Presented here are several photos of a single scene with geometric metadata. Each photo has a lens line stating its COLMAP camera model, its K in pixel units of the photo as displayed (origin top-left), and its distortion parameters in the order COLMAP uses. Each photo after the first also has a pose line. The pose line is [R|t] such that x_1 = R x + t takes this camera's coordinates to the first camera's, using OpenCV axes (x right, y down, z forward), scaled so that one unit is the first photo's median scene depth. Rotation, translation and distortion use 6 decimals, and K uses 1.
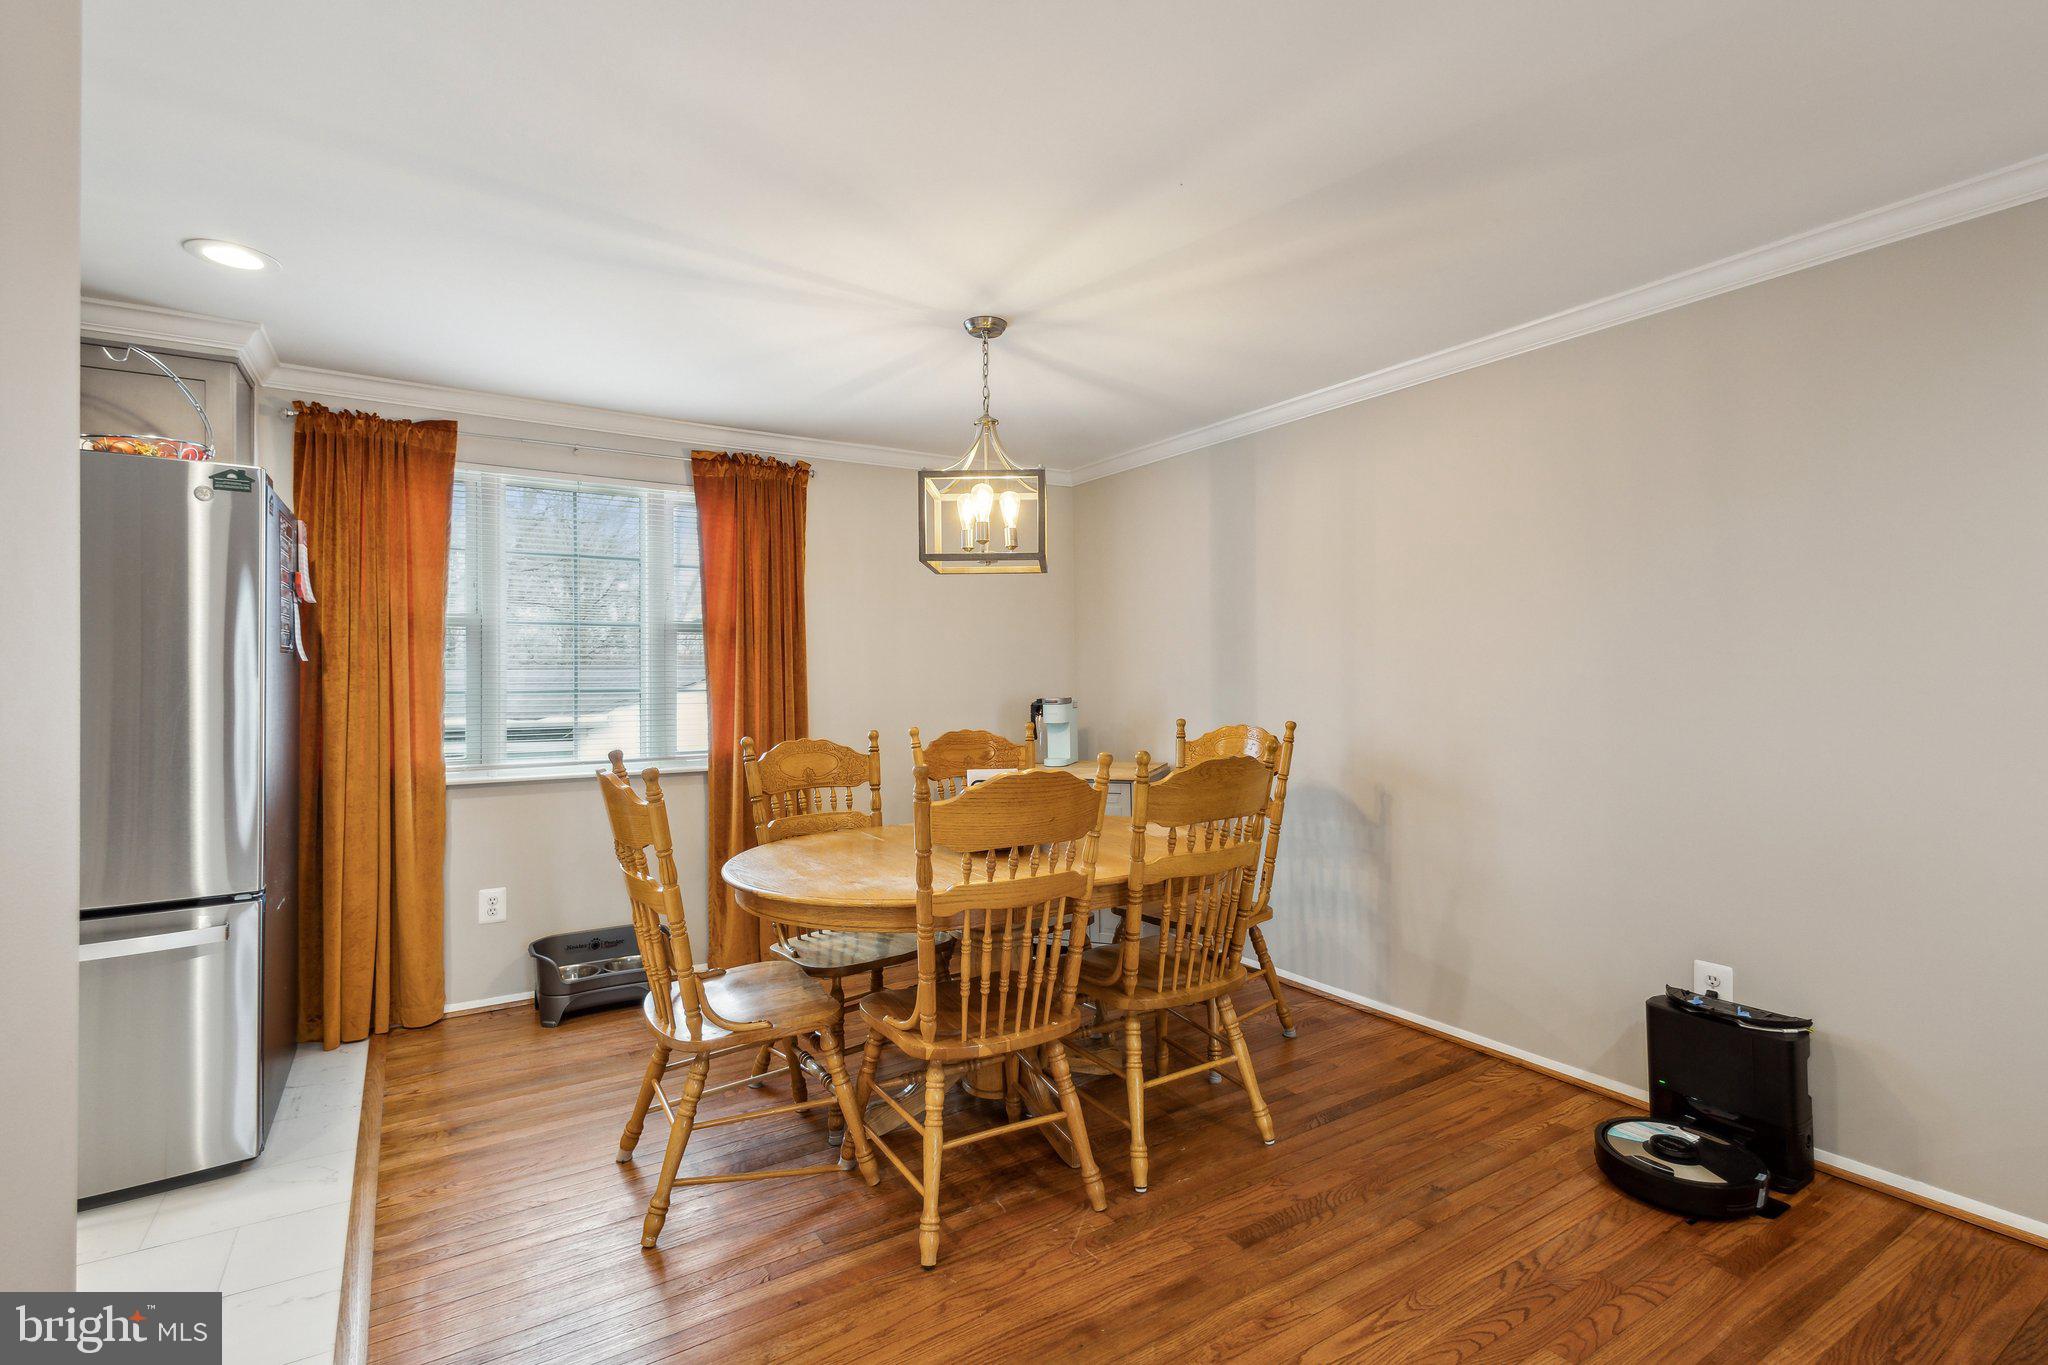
lens RADIAL K [[961.5, 0, 1024.7], [0, 961.5, 663.1], [0, 0, 1]] dist [0.015114, -0.004596]
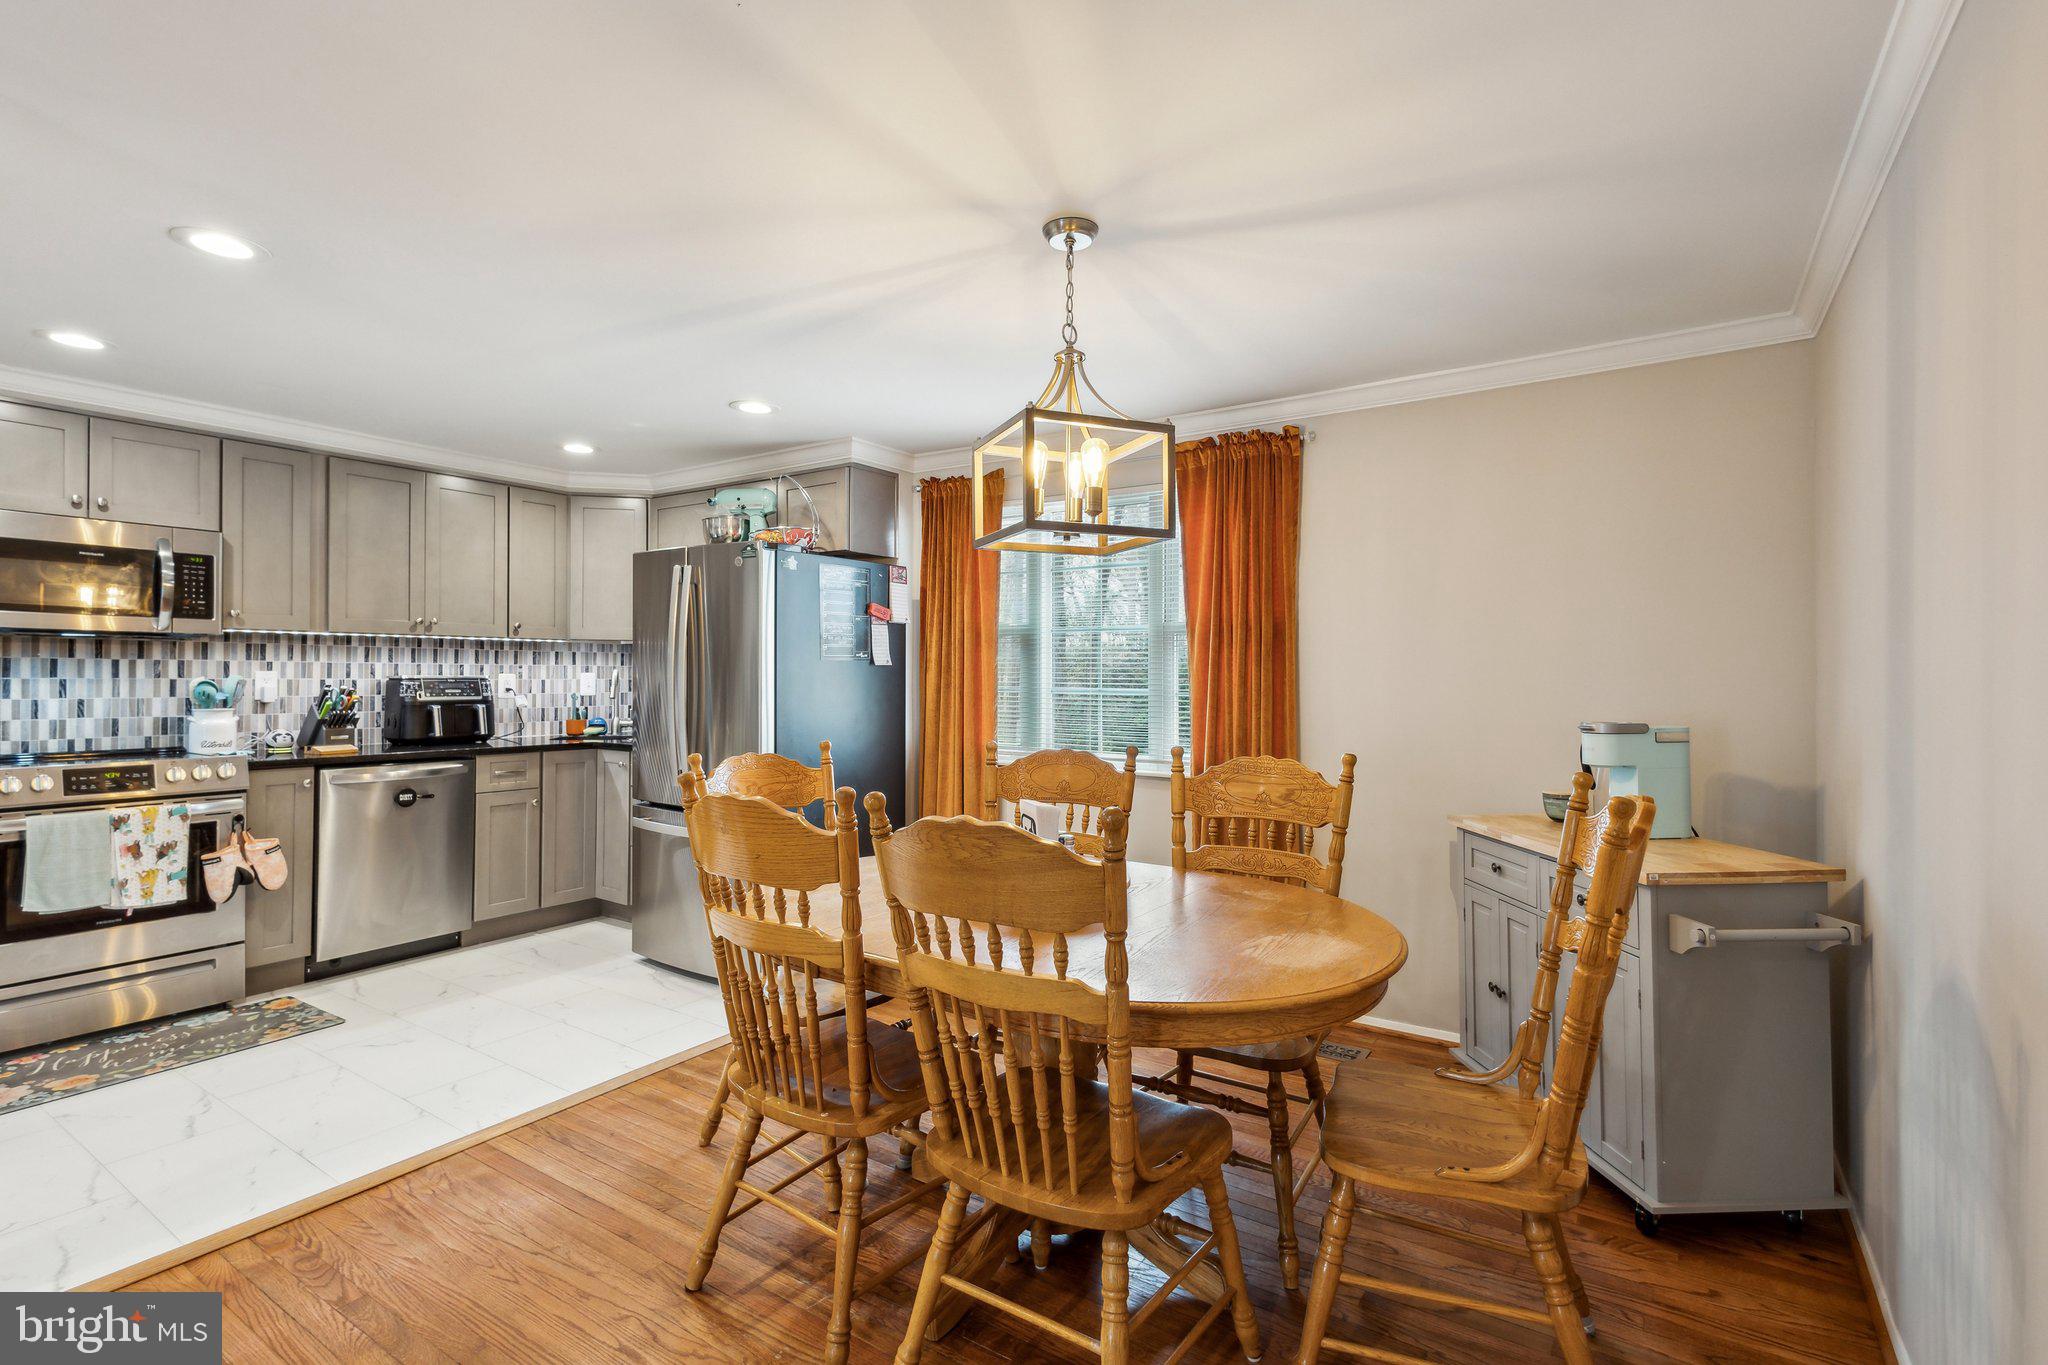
lens RADIAL K [[961.5, 0, 1027.4], [0, 961.5, 672.4], [0, 0, 1]] dist [0.015114, -0.004596]
pose [[0.401051, 0.006238, -0.916035, 0.552702], [0.005766, 0.999940, 0.009334, -0.003564], [0.916038, -0.009025, 0.400991, 0.551613]]
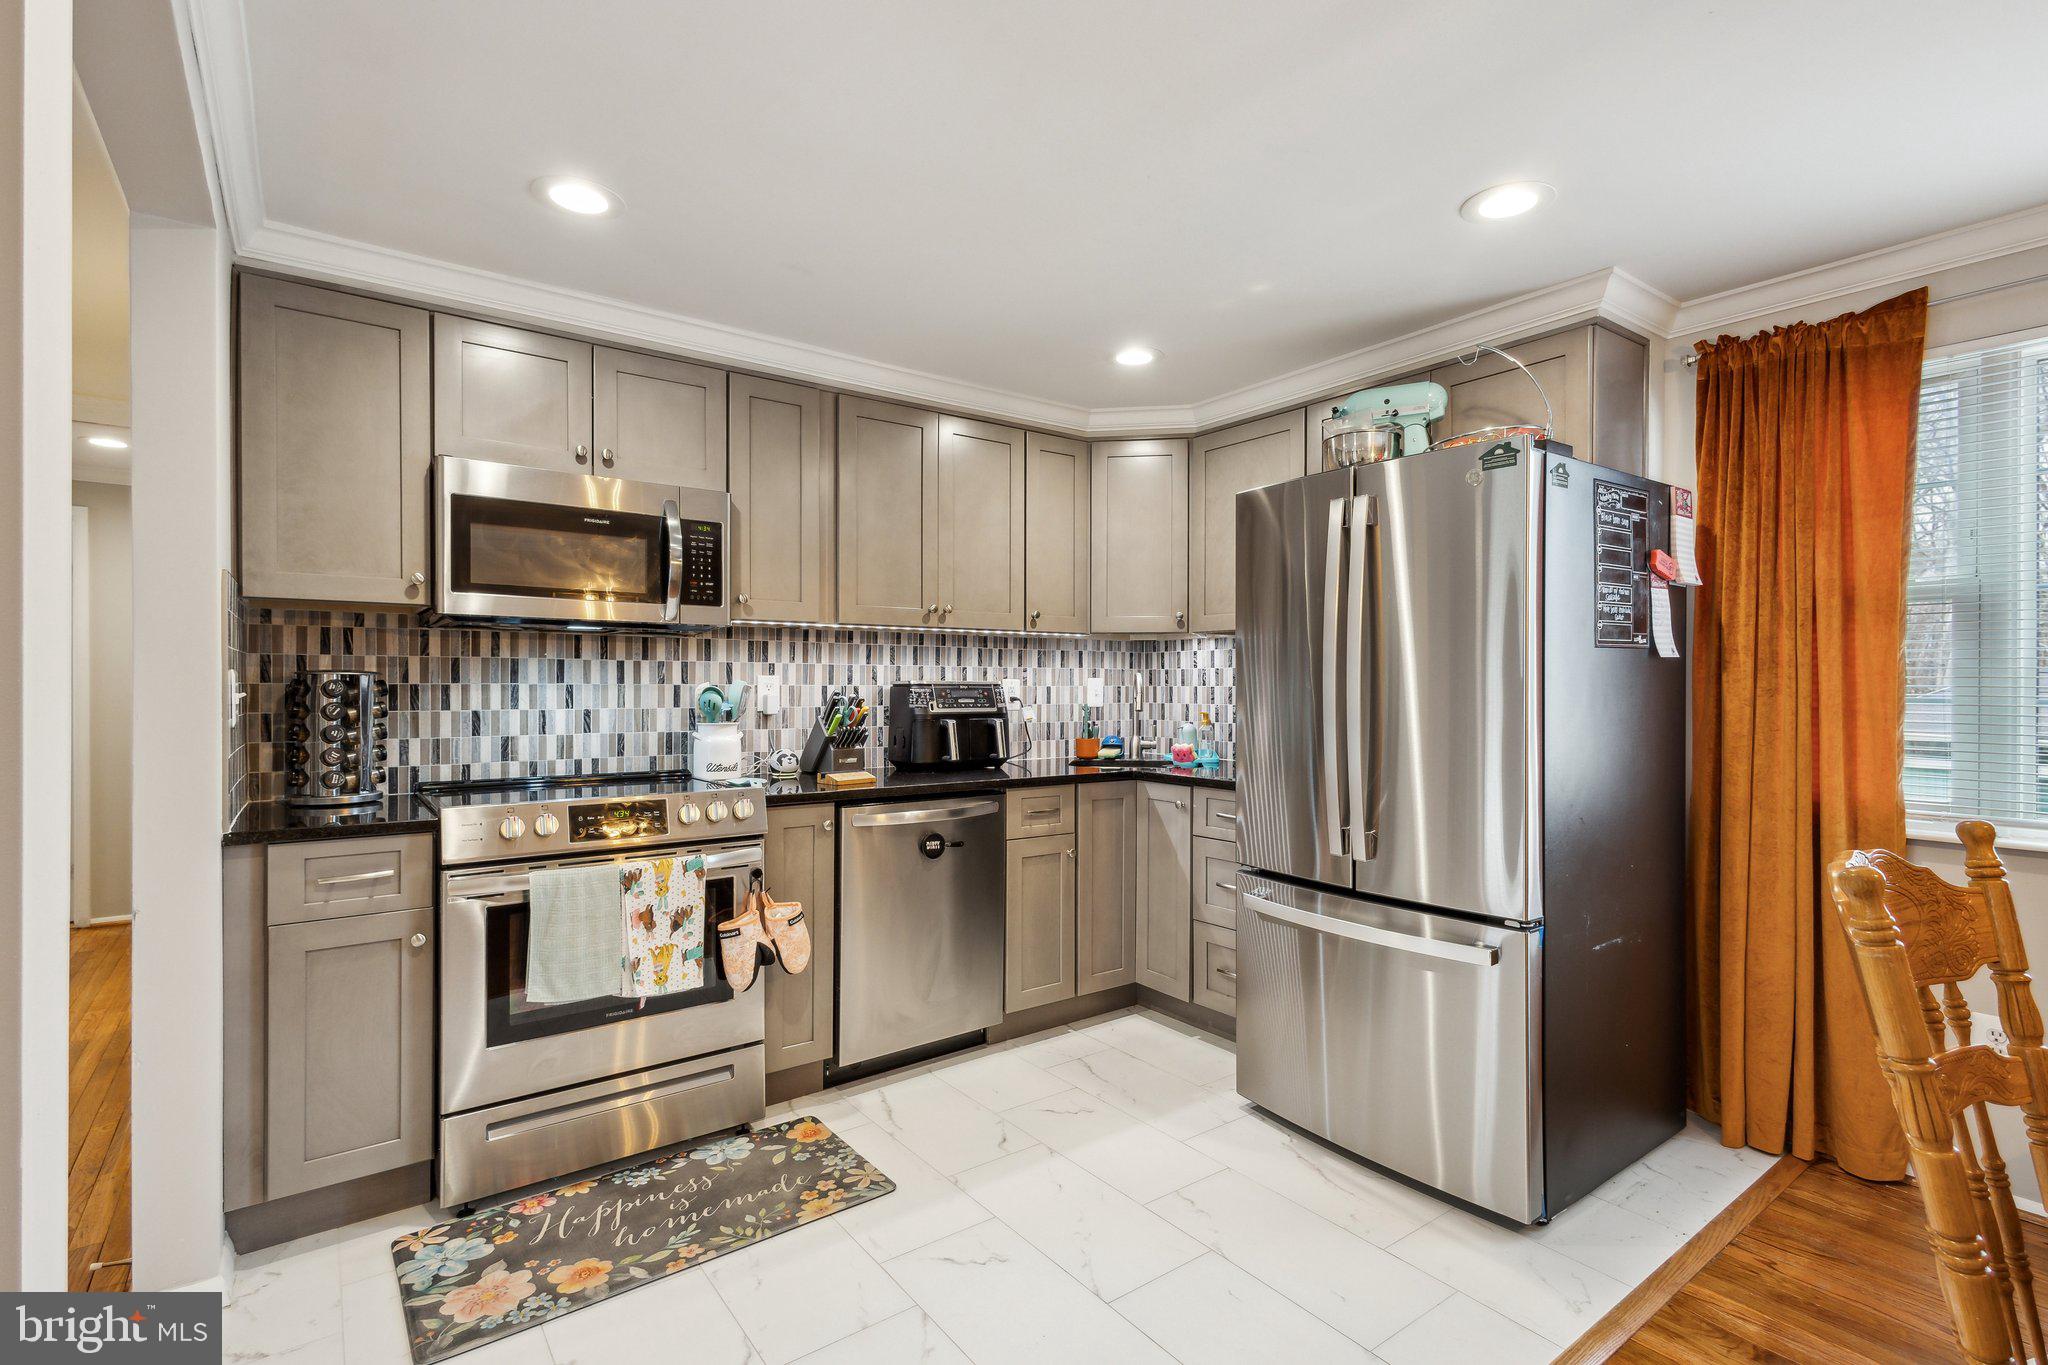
lens RADIAL K [[961.5, 0, 1030.1], [0, 961.5, 689.1], [0, 0, 1]] dist [0.015114, -0.004596]
pose [[0.073442, 0.010243, -0.997247, 0.028151], [0.013009, 0.999852, 0.011227, 0.007192], [0.997215, -0.013797, 0.073298, 0.351575]]
